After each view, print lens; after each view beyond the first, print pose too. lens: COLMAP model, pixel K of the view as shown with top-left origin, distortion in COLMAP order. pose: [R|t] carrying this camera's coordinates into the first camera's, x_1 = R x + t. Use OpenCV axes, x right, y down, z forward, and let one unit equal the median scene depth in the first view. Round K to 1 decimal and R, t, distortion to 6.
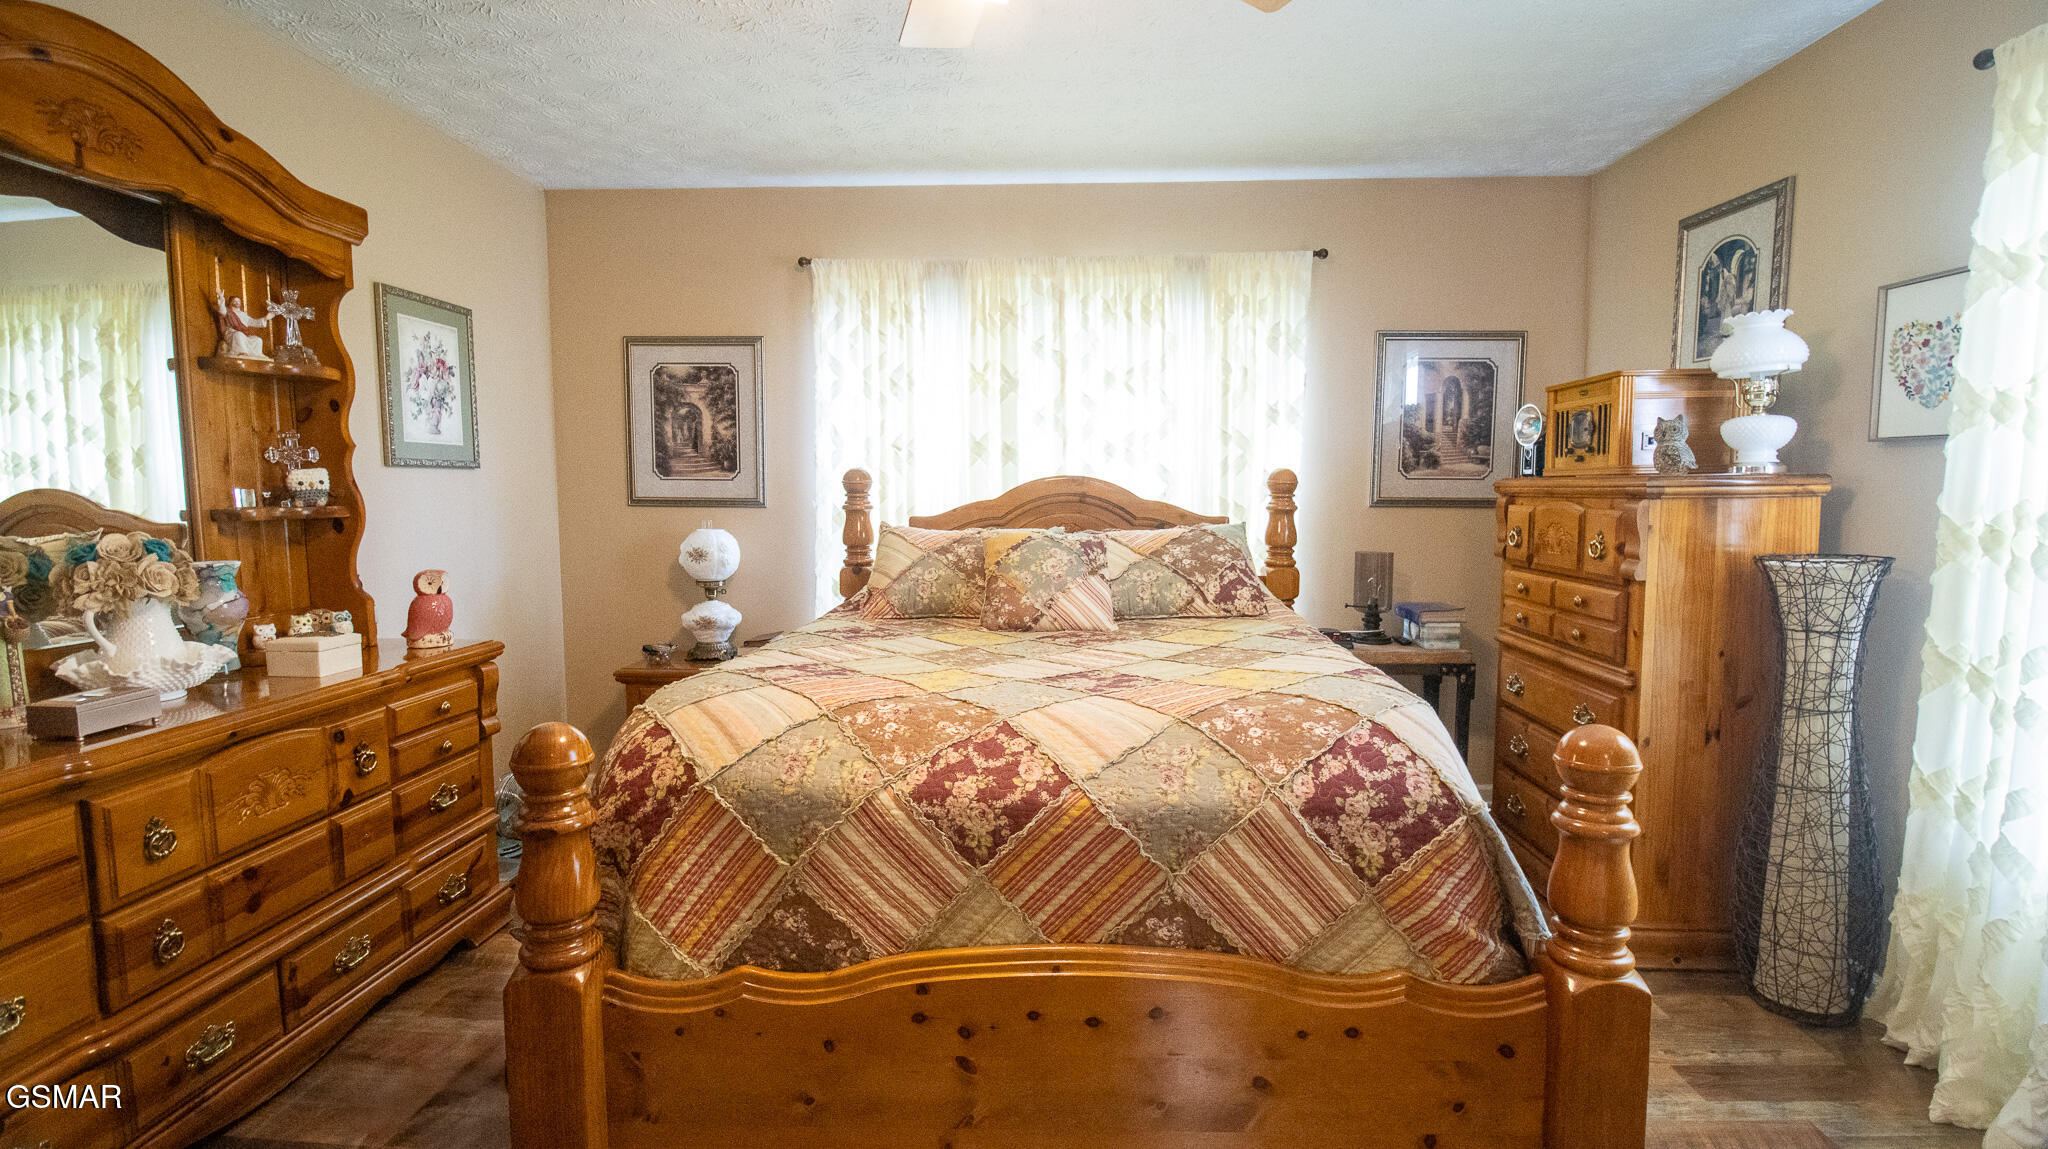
lens RADIAL K [[944.0, 0, 1025.6], [0, 944.0, 577.4], [0, 0, 1]] dist [-0.009778, -0.007498]
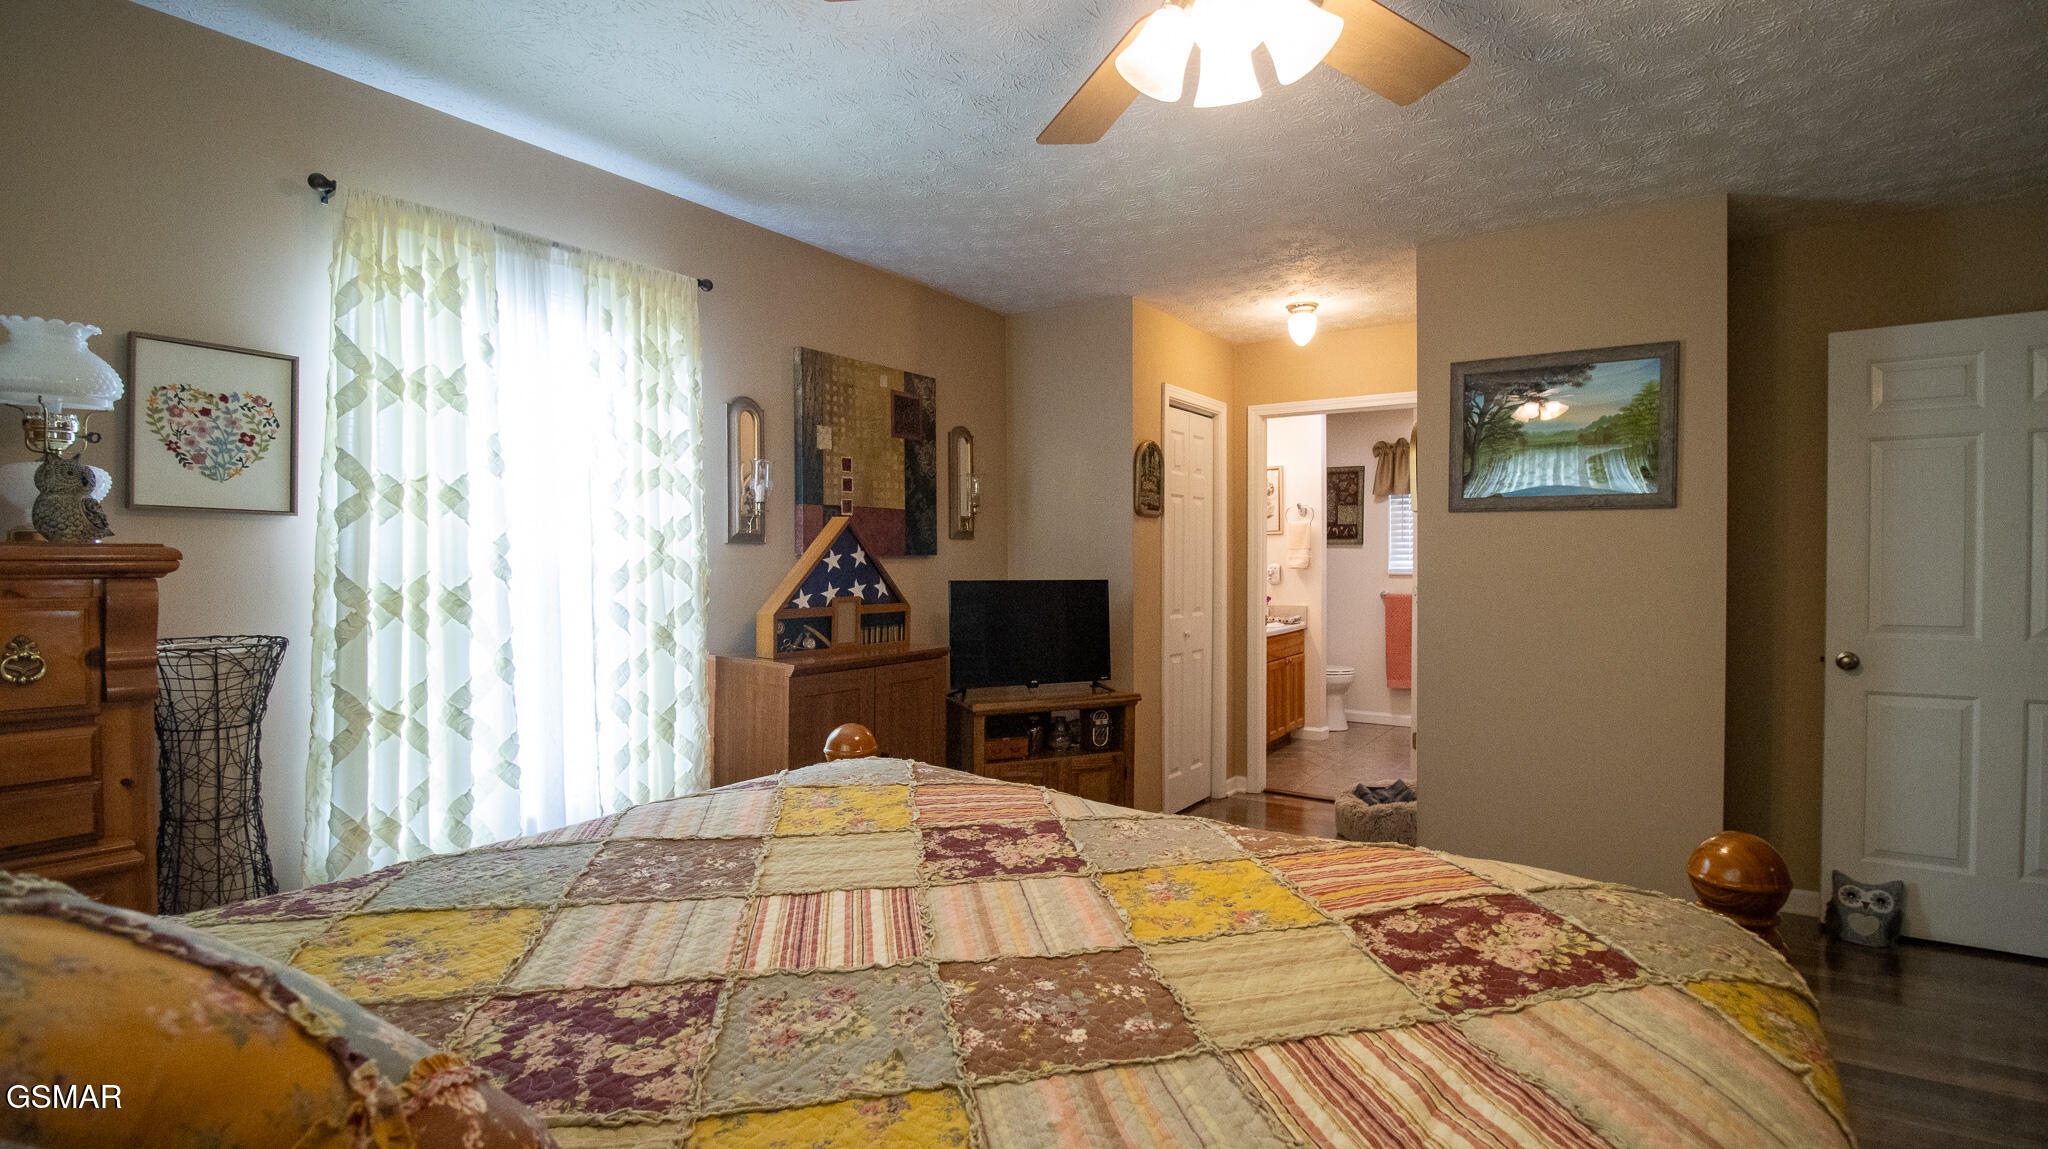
lens RADIAL K [[944.0, 0, 1022.8], [0, 944.0, 580.2], [0, 0, 1]] dist [-0.009778, -0.007498]
pose [[-0.852650, 0.007130, 0.522434, -0.237828], [0.052258, 0.996057, 0.071695, -0.104649], [-0.519863, 0.088432, -0.849660, 1.378319]]
